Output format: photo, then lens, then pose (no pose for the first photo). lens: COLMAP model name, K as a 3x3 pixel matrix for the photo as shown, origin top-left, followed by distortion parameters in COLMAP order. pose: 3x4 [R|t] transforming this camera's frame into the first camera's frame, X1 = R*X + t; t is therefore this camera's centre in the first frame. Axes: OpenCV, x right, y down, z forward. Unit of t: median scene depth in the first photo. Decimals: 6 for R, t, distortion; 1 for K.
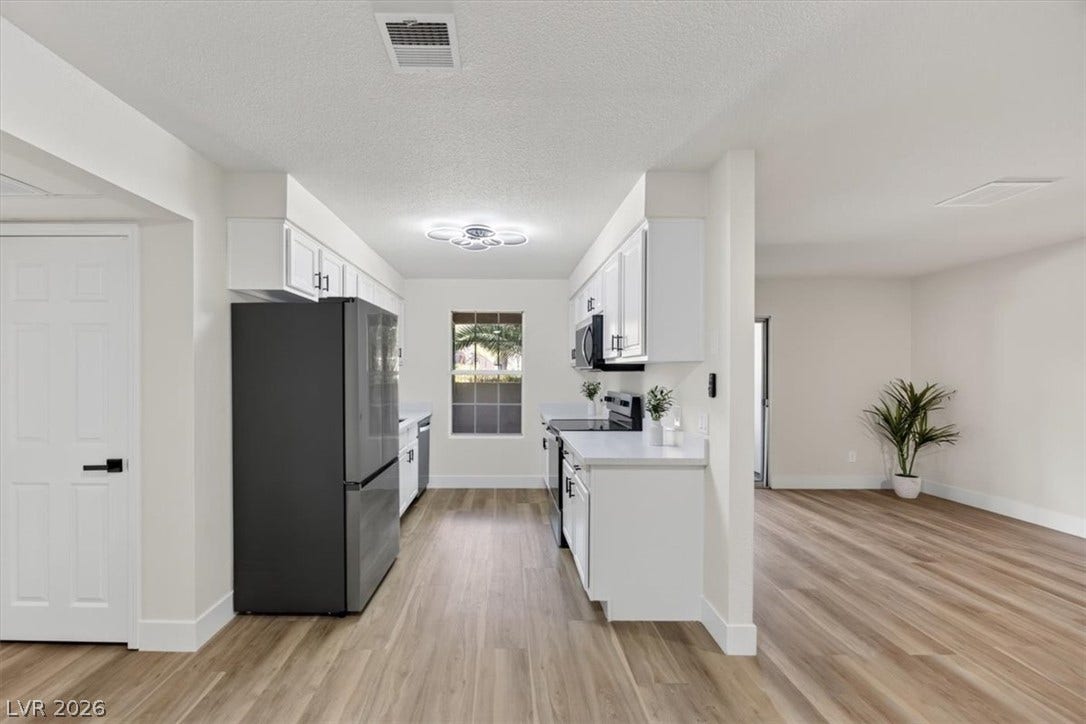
lens RADIAL K [[438.7, 0, 503.1], [0, 438.7, 371.1], [0, 0, 1]] dist [-0.000769, -0.000095]
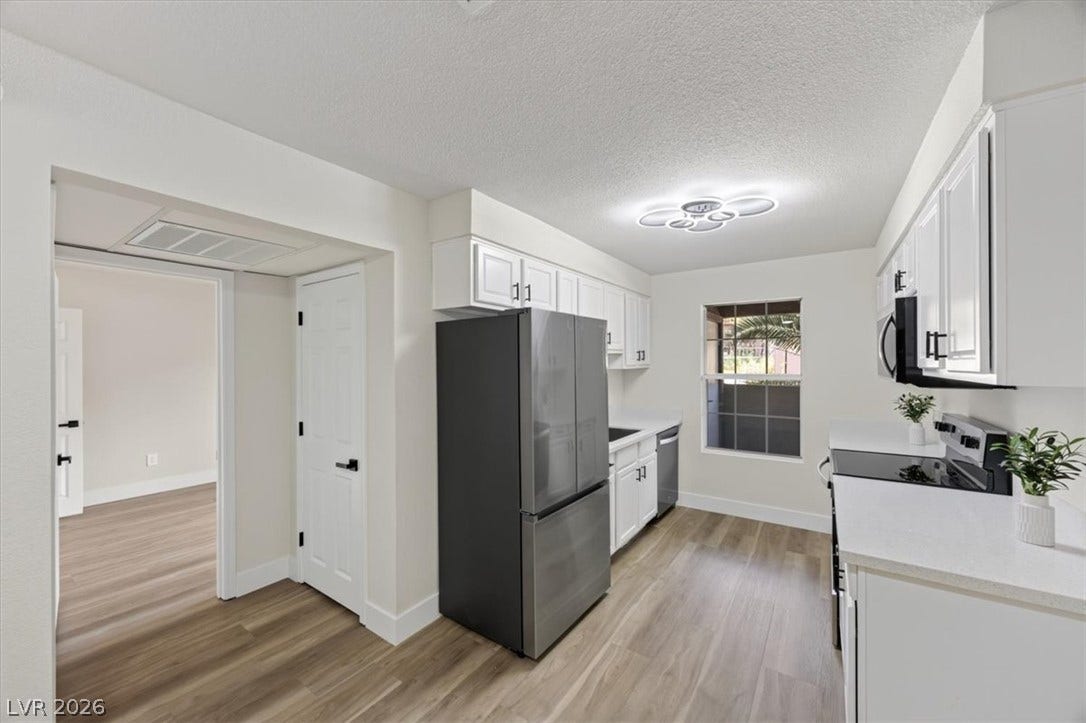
lens RADIAL K [[413.3, 0, 543.0], [0, 413.3, 361.5], [0, 0, 1]] dist [-0.000825, -0.000131]
pose [[0.828893, -0.009686, -0.559323, 0.120074], [0.007262, 0.999952, -0.006554, -0.037858], [0.559360, 0.001371, 0.828924, 0.231025]]
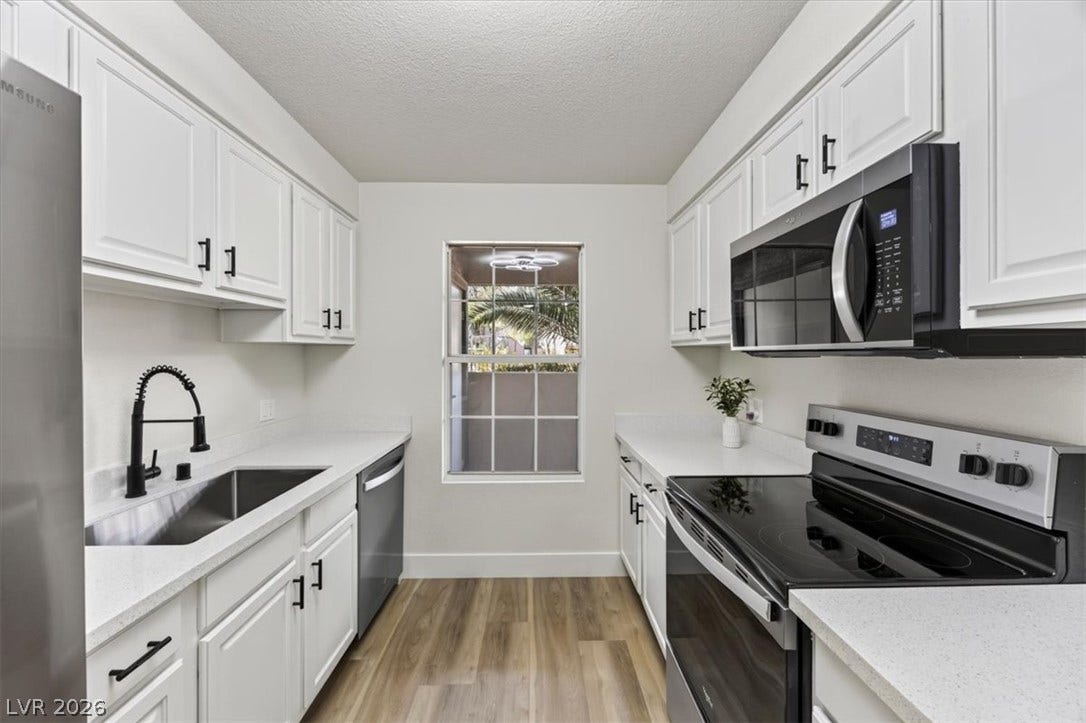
lens RADIAL K [[413.3, 0, 543.0], [0, 413.3, 361.5], [0, 0, 1]] dist [-0.000825, -0.000131]
pose [[0.999669, -0.002516, 0.025591, -0.023634], [0.002178, 0.999910, 0.013214, -0.000535], [-0.025622, -0.013154, 0.999585, 0.796632]]
